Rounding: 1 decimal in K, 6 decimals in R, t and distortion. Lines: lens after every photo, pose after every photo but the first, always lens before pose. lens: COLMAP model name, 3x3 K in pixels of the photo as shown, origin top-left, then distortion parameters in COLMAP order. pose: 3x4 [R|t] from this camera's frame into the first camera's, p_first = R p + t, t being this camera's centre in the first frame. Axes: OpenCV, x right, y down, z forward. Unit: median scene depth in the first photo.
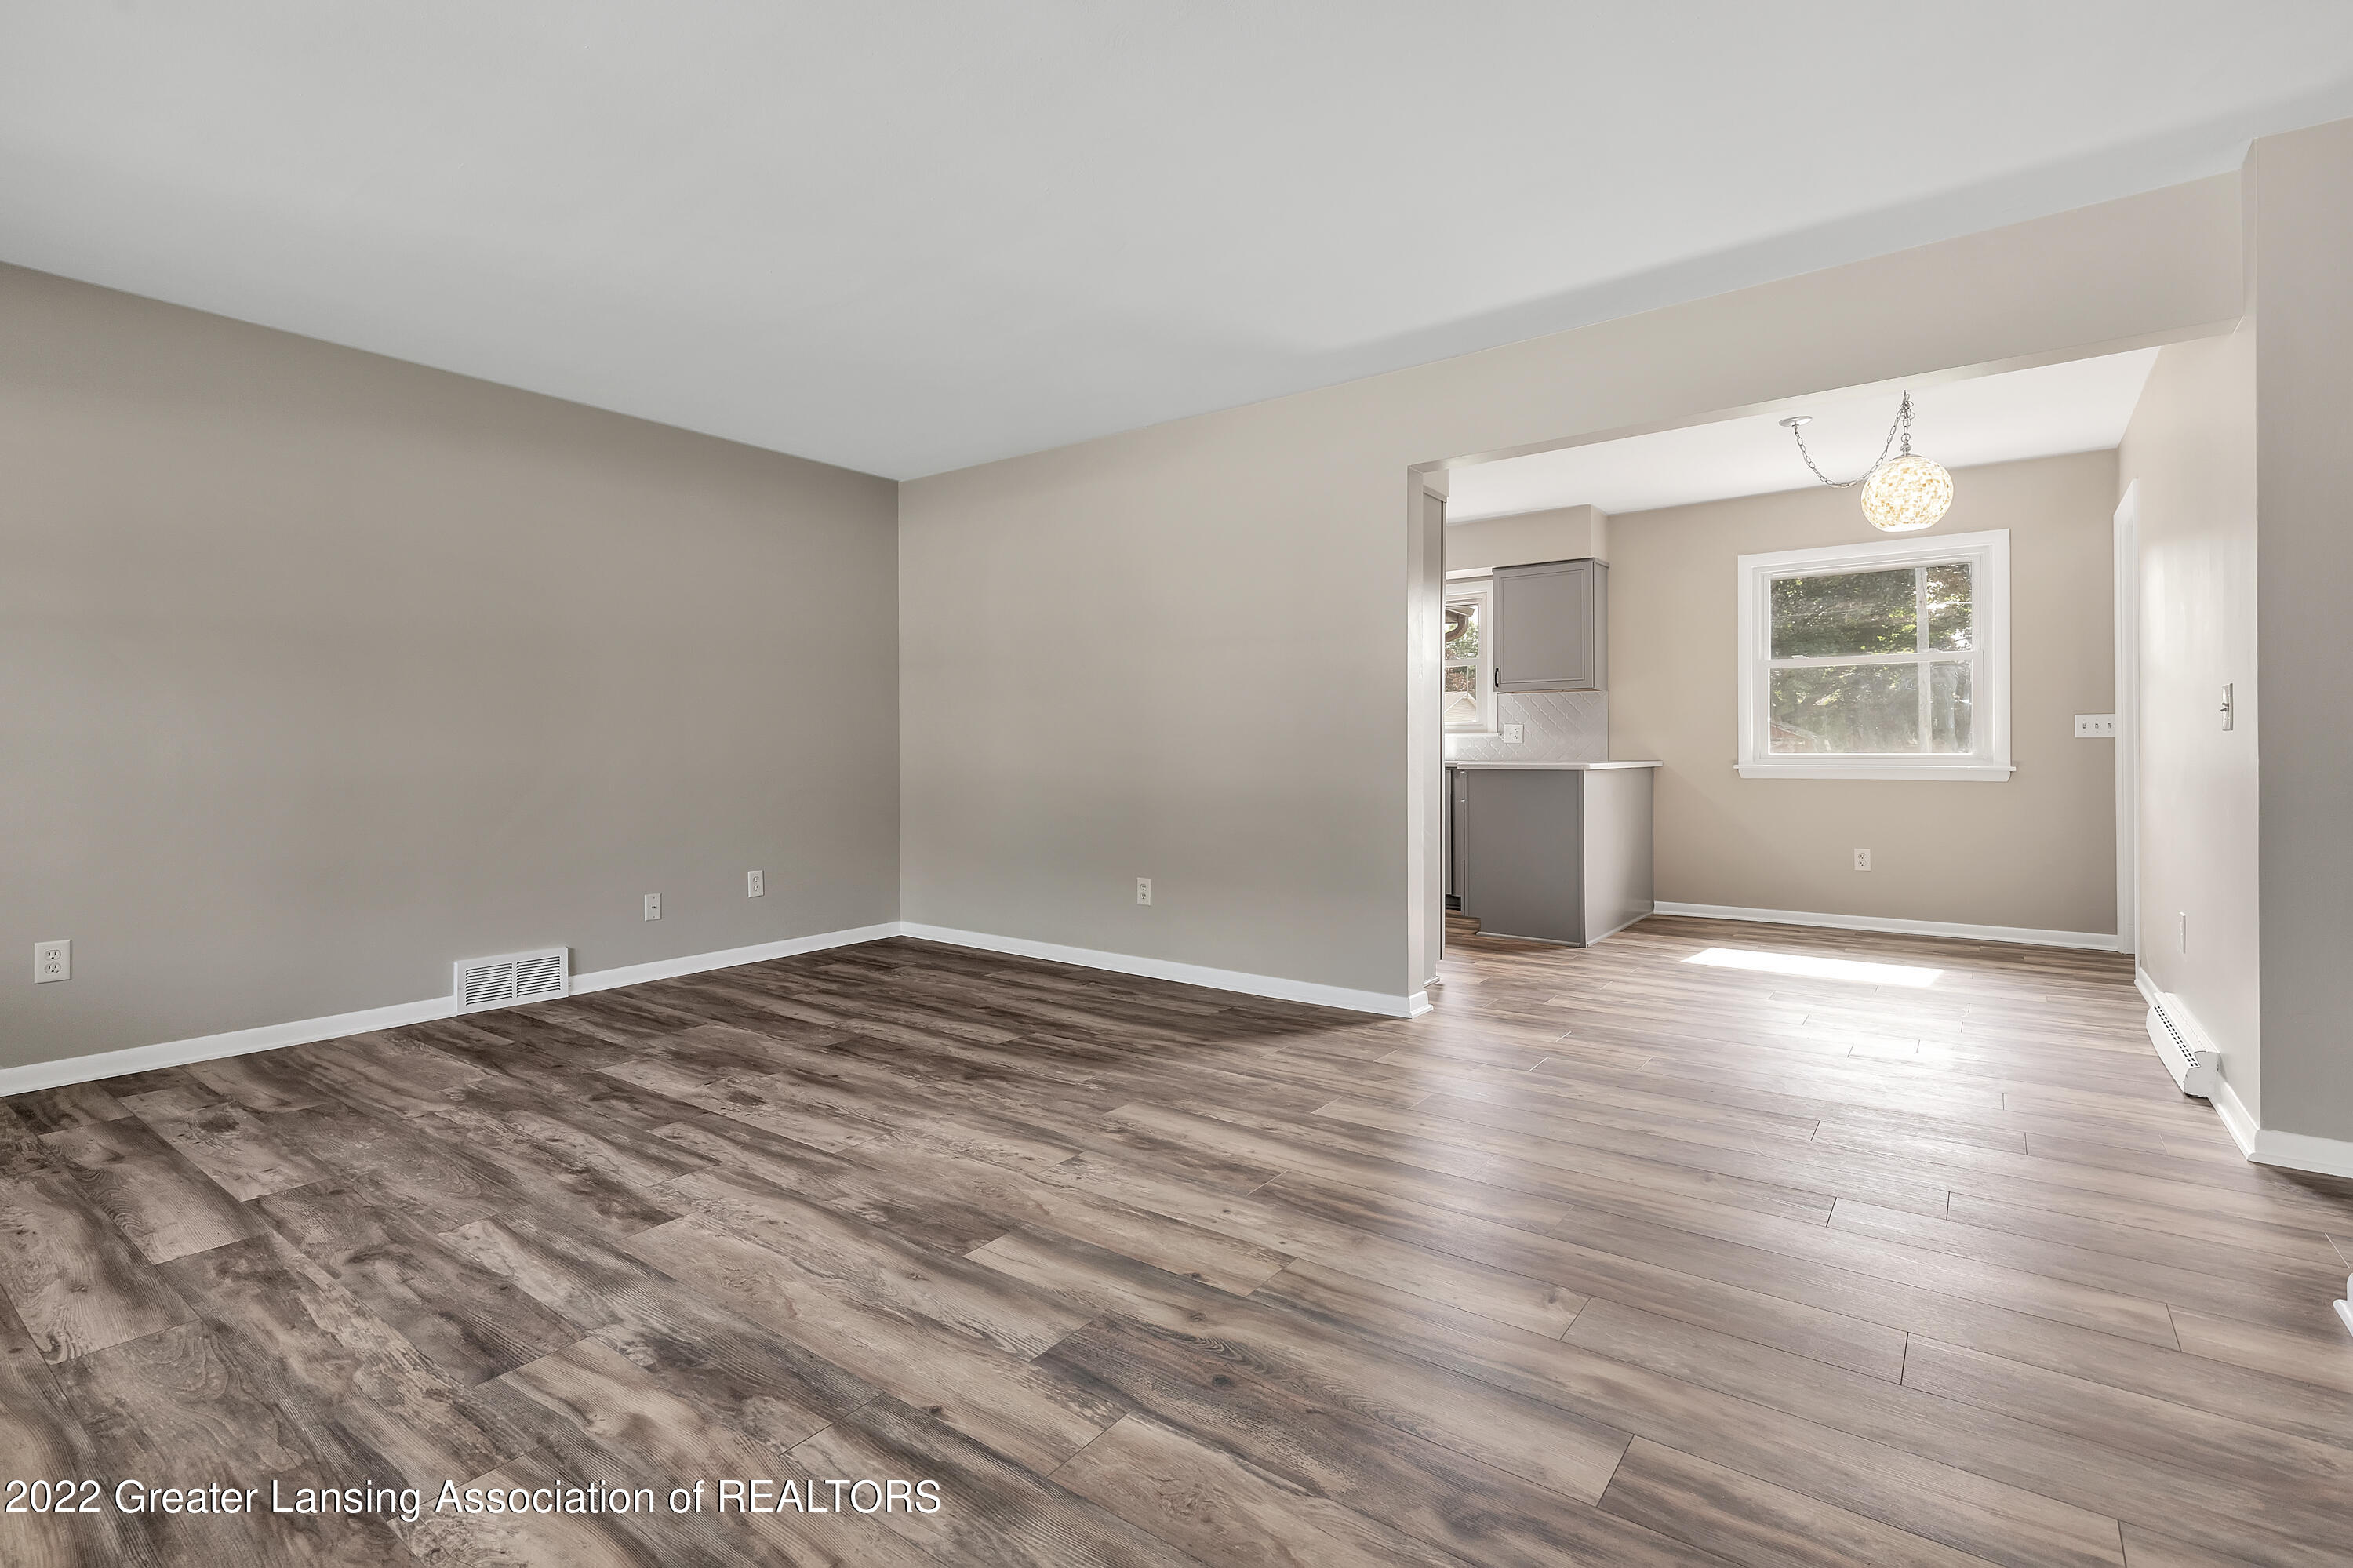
lens RADIAL K [[1074.2, 0, 1167.6], [0, 1074.2, 751.4], [0, 0, 1]] dist [0.012216, -0.001243]
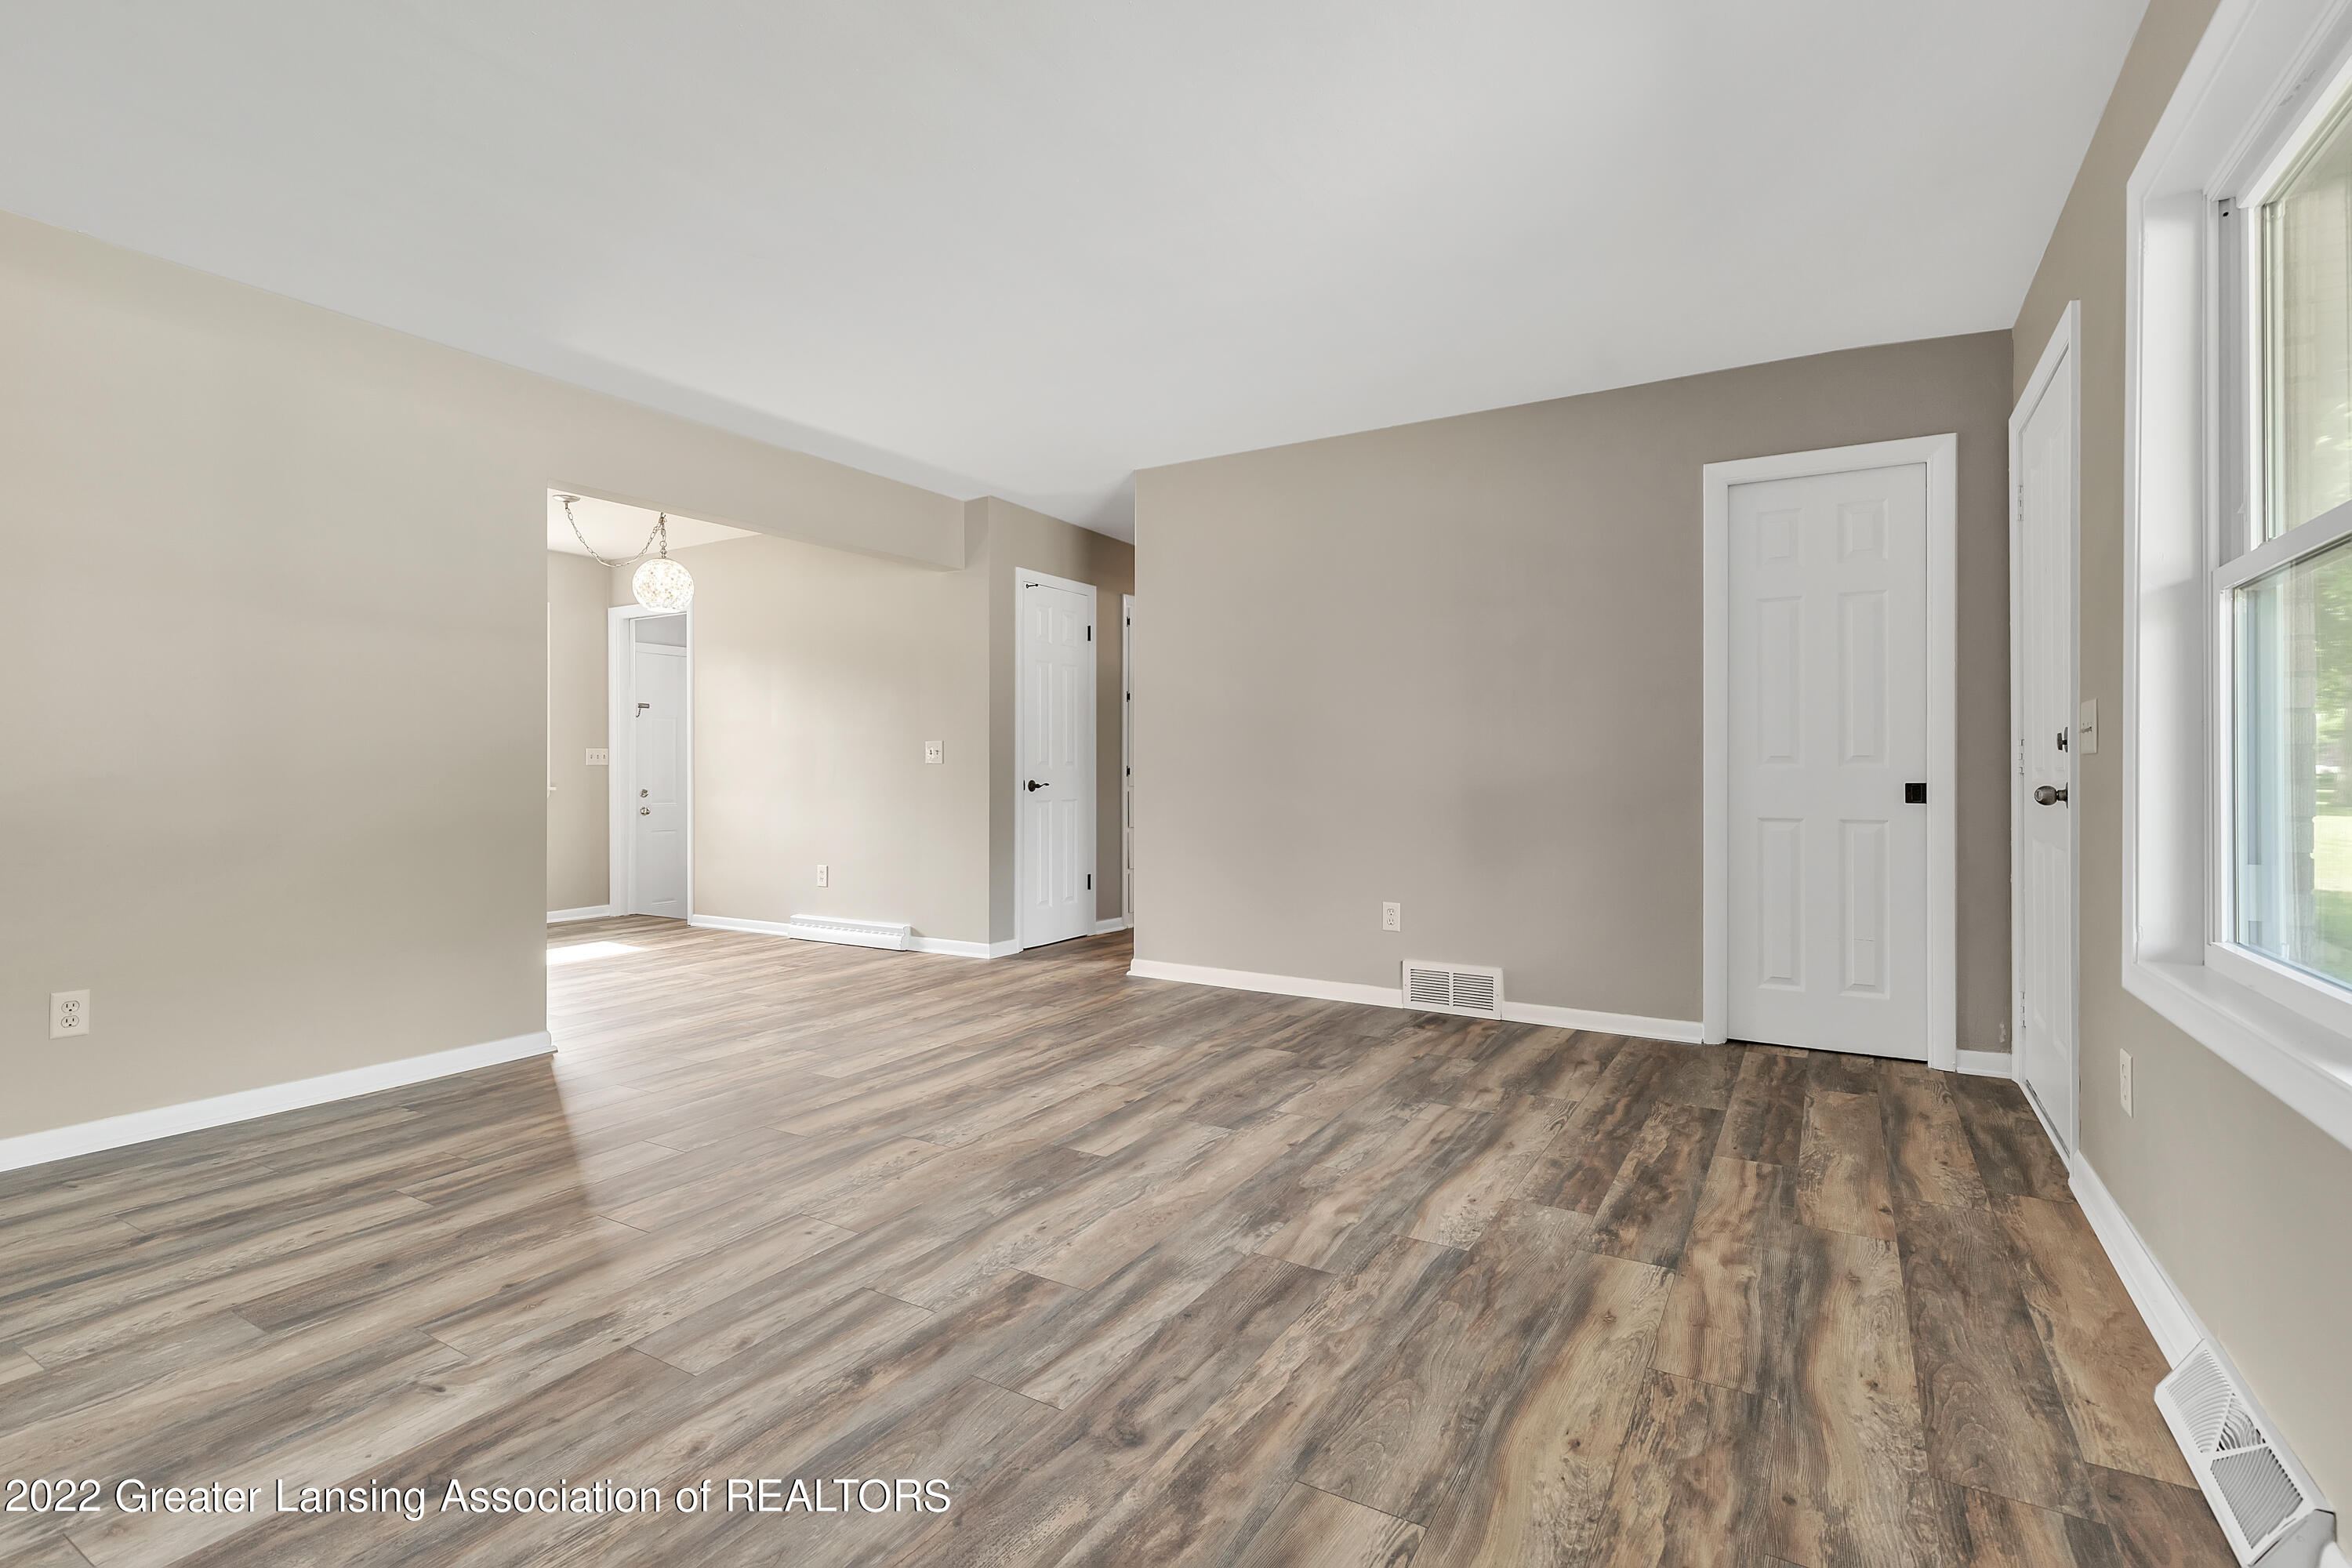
lens RADIAL K [[1073.7, 0, 1167.1], [0, 1073.7, 751.4], [0, 0, 1]] dist [0.012216, -0.001243]
pose [[-0.084263, 0.024876, 0.996133, -1.245094], [0.003867, 0.999689, -0.024638, 0.013282], [-0.996436, 0.001776, -0.084333, 0.864321]]
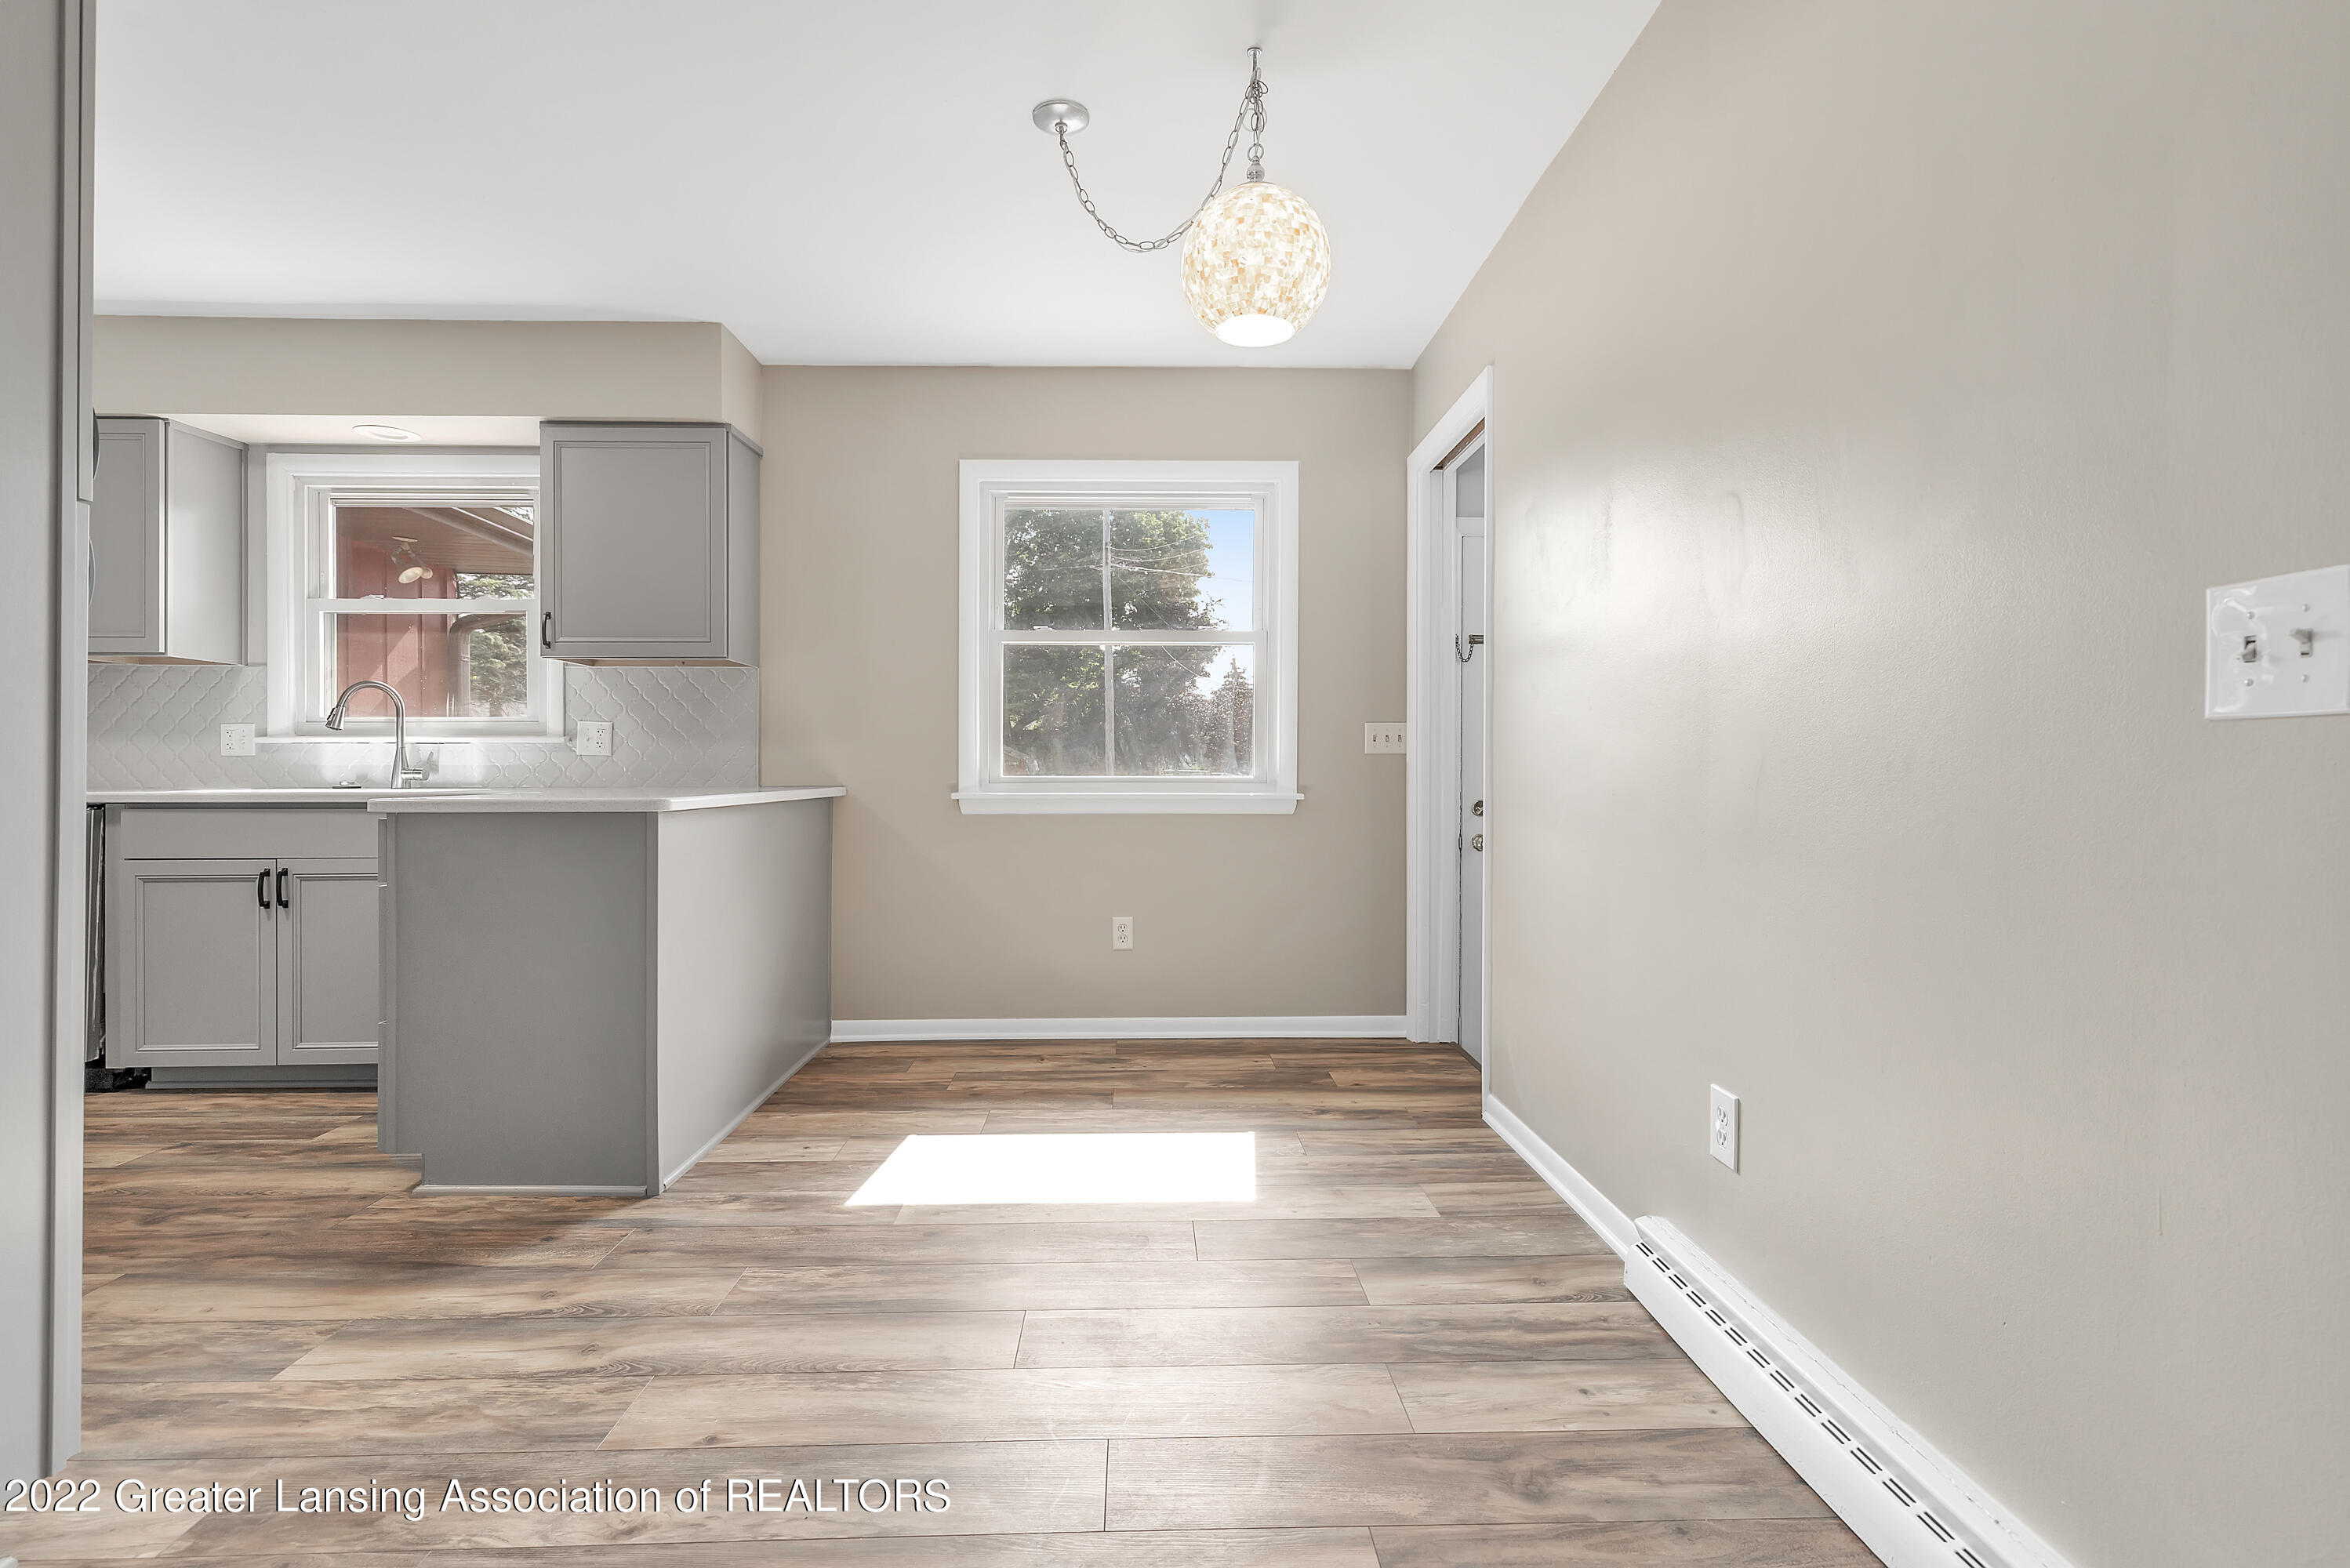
lens RADIAL K [[1072.7, 0, 1166.1], [0, 1072.7, 751.4], [0, 0, 1]] dist [0.012216, -0.001243]
pose [[0.779522, 0.015263, 0.626189, 0.603423], [-0.002925, 0.999781, -0.020727, 0.002469], [-0.626368, 0.014325, 0.779396, 1.136432]]
